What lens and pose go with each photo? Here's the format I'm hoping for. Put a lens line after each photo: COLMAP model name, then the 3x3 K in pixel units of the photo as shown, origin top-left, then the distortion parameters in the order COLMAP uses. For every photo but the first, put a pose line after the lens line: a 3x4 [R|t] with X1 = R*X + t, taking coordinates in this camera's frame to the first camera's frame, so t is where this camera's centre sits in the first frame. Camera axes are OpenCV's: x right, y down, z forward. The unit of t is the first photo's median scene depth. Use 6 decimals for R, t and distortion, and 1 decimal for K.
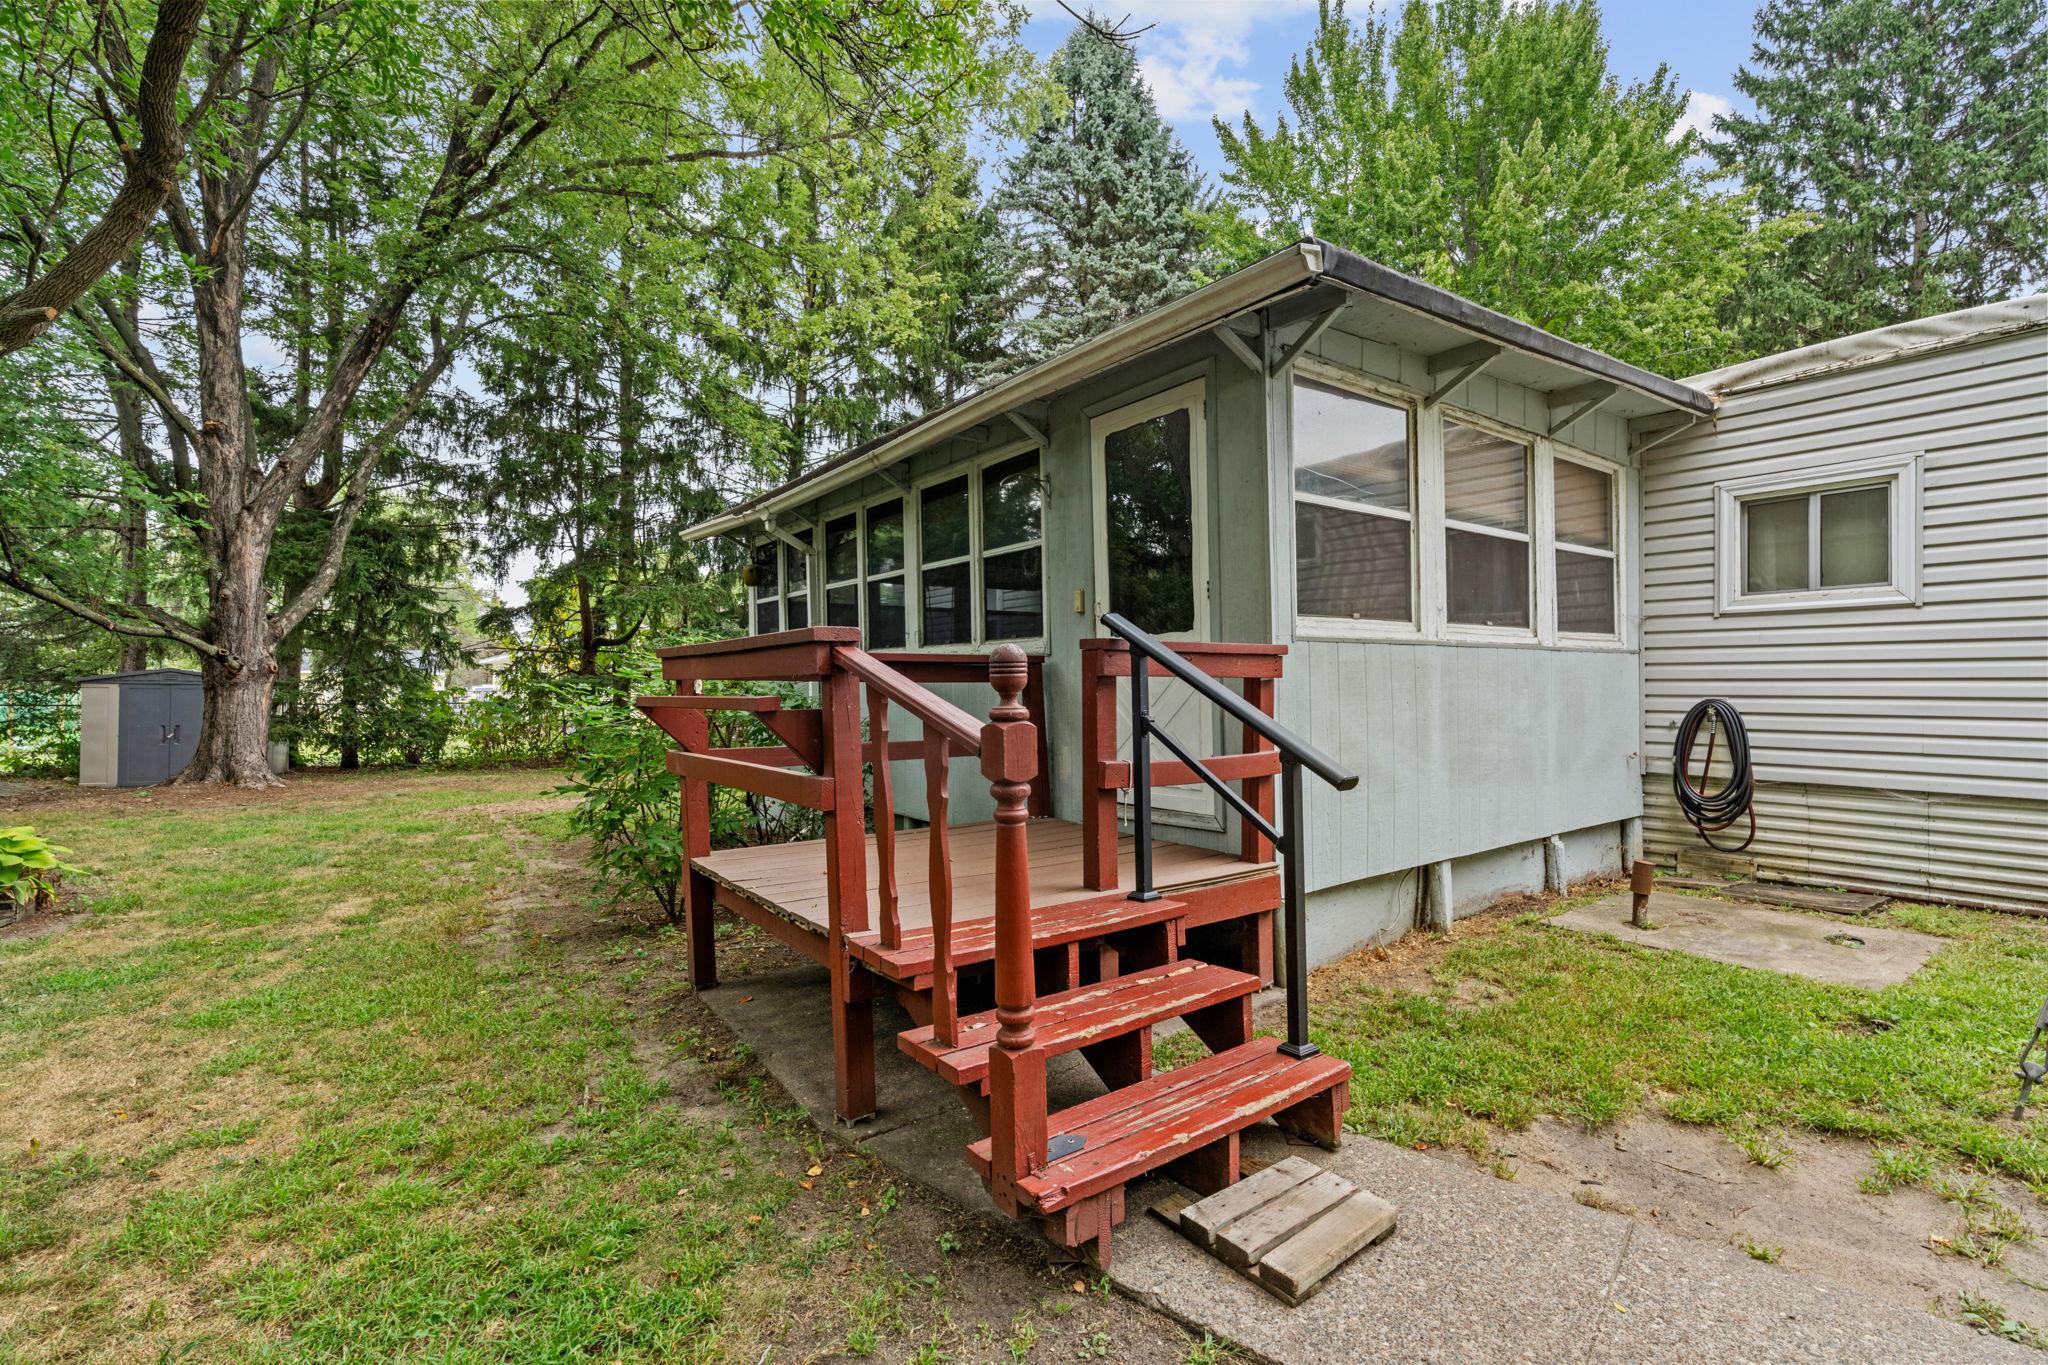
lens RADIAL K [[907.1, 0, 1024.0], [0, 907.1, 682.5], [0, 0, 1]] dist [-0.002108, -0.000024]
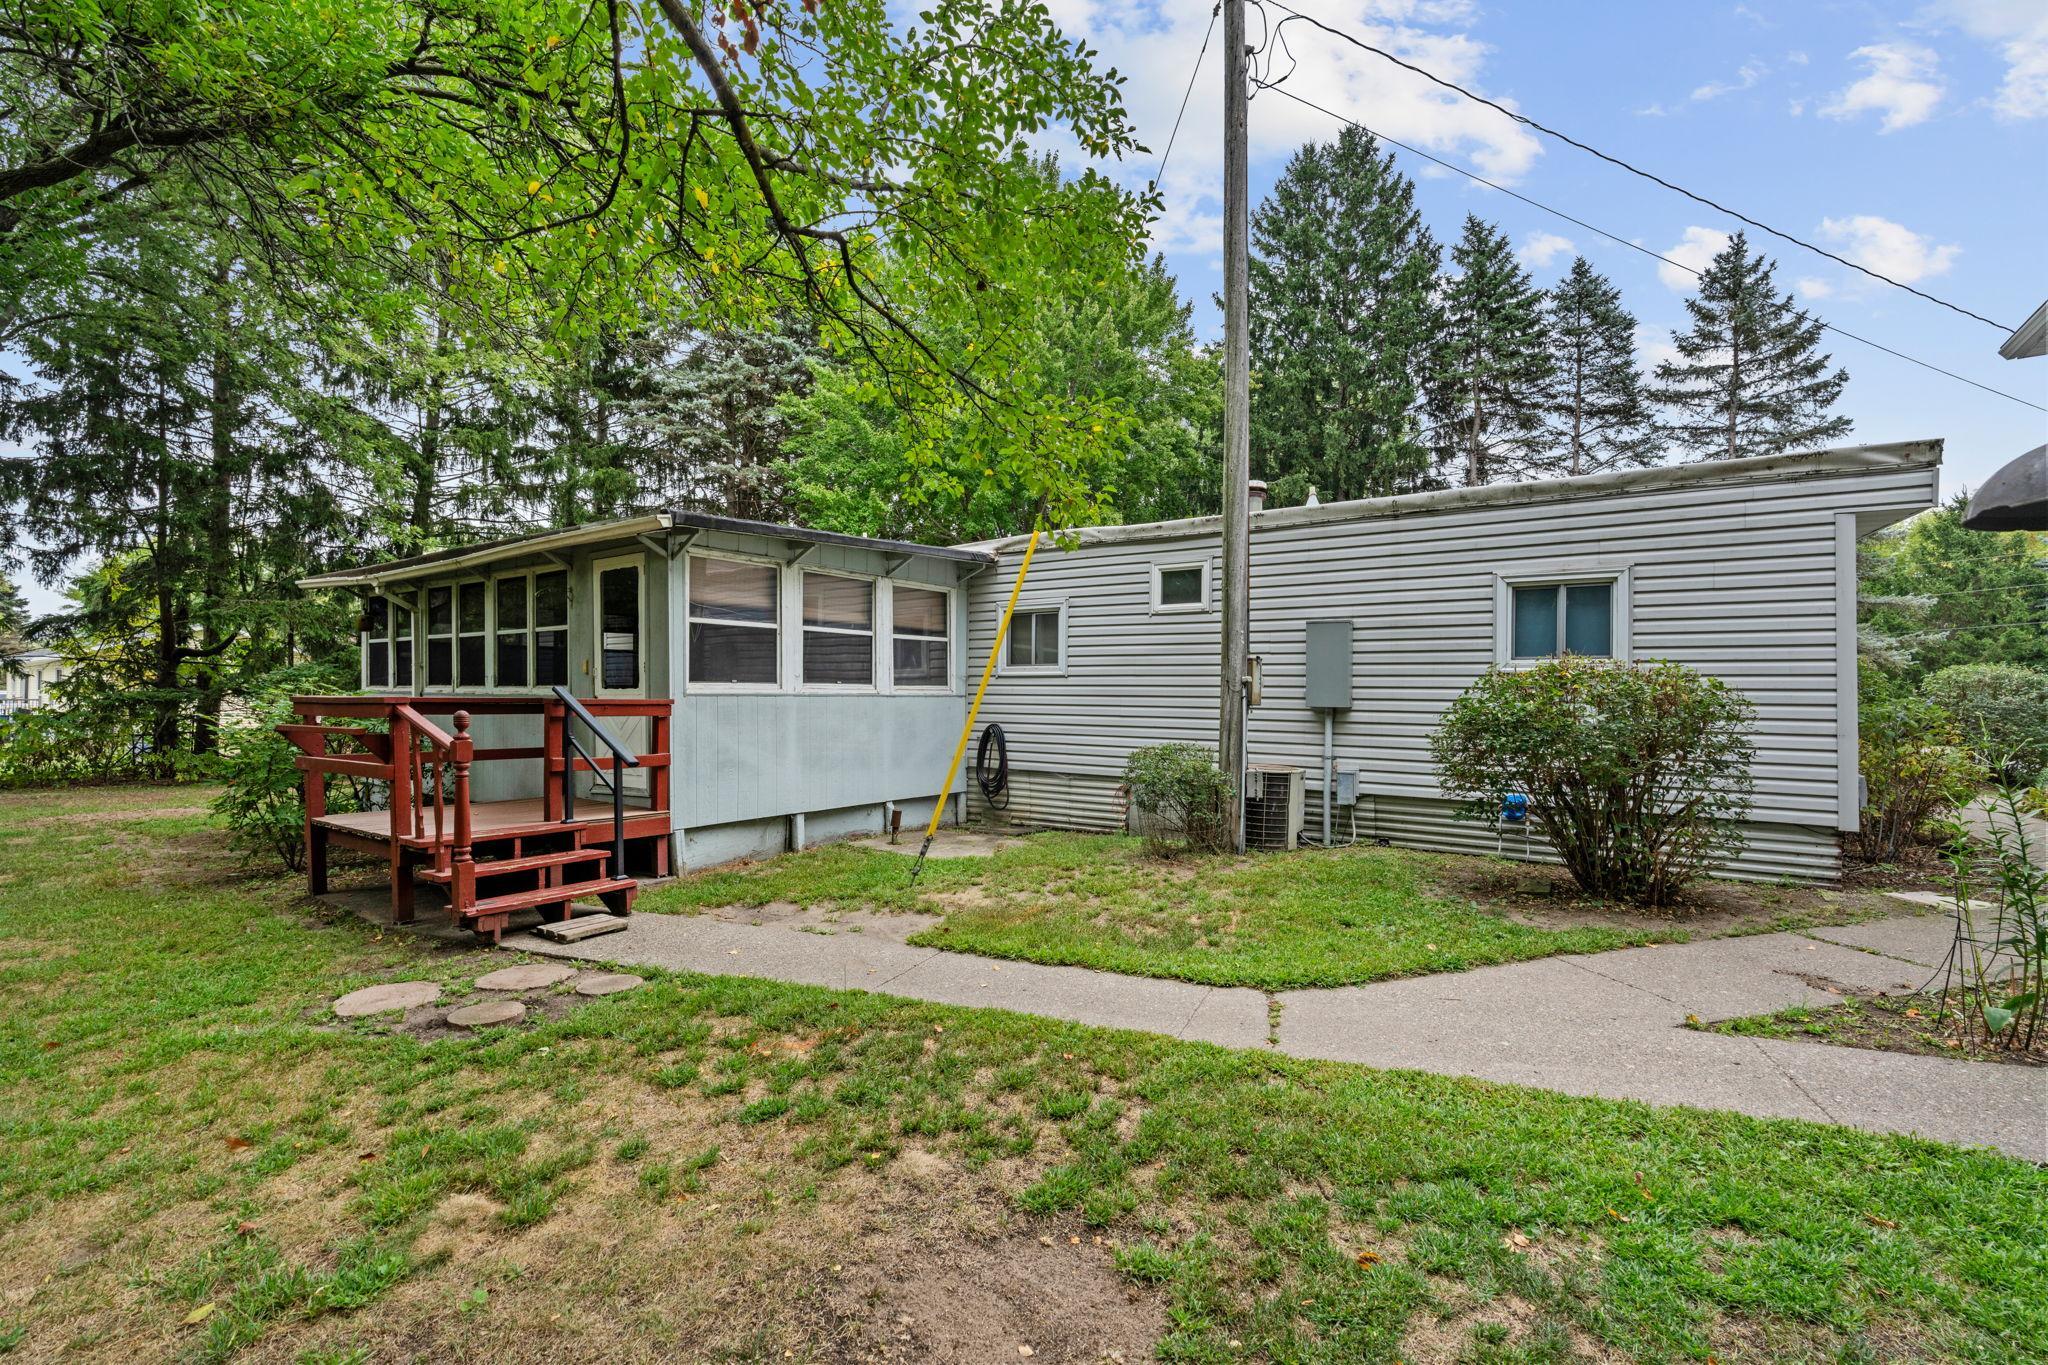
lens RADIAL K [[914.1, 0, 1024.0], [0, 914.1, 682.5], [0, 0, 1]] dist [-0.022734, 0.012876]
pose [[0.946251, 0.016025, 0.323037, 0.251352], [-0.011985, 0.999823, -0.014493, -0.039550], [-0.323212, 0.009842, 0.946275, -0.756680]]
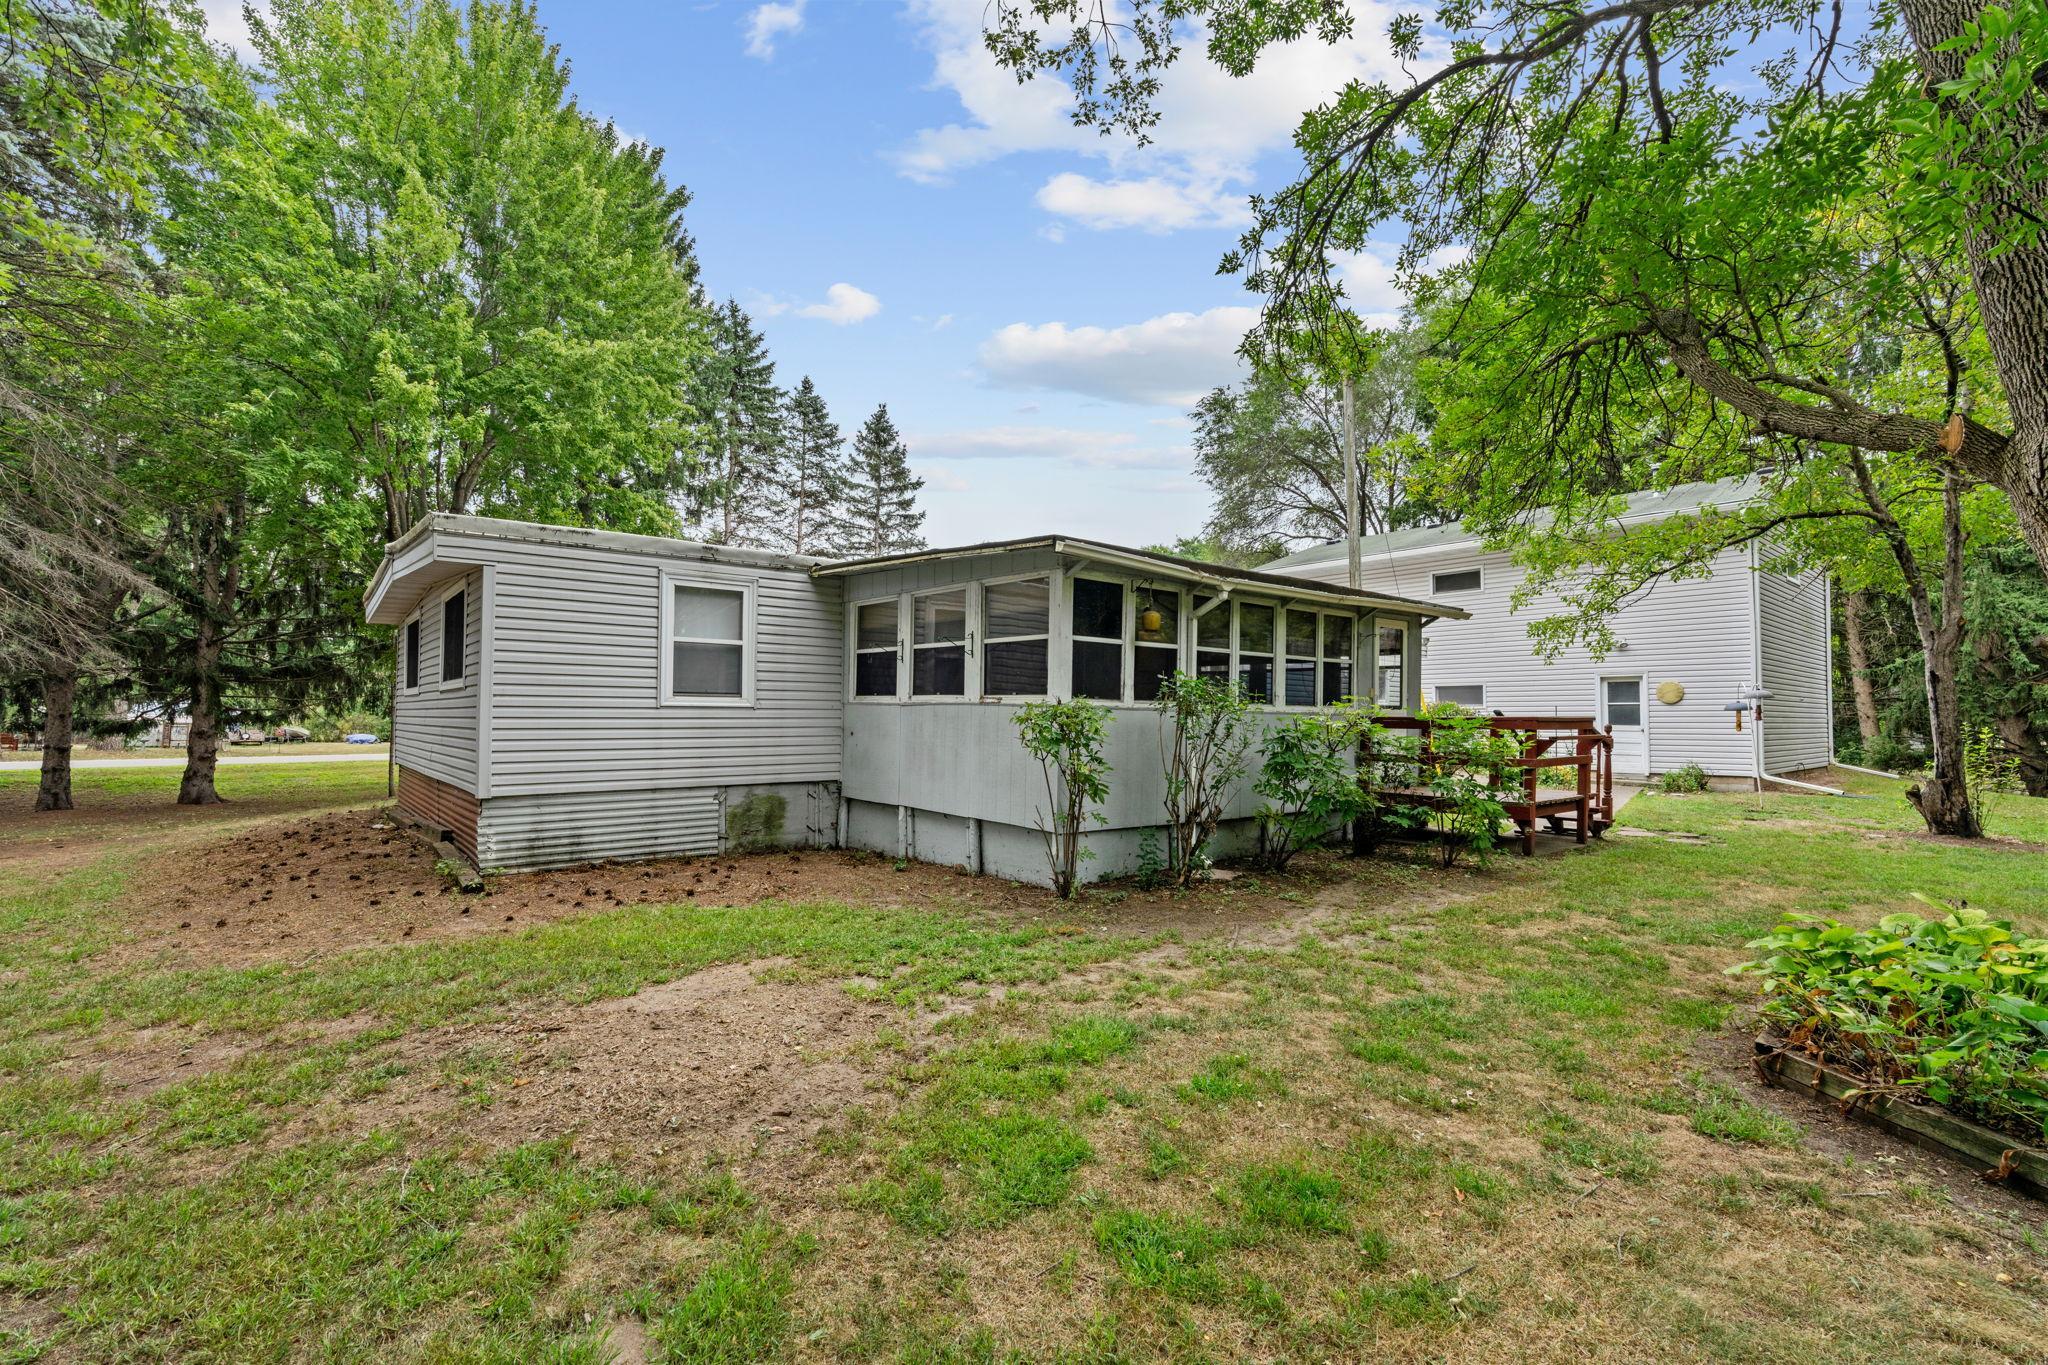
lens RADIAL K [[909.2, 0, 1018.8], [0, 909.2, 690.0], [0, 0, 1]] dist [-0.013131, 0.000098]
pose [[-0.056004, 0.031045, 0.997948, -1.923427], [-0.013532, 0.999401, -0.031849, -0.010062], [-0.998339, -0.015288, -0.055550, 1.775800]]
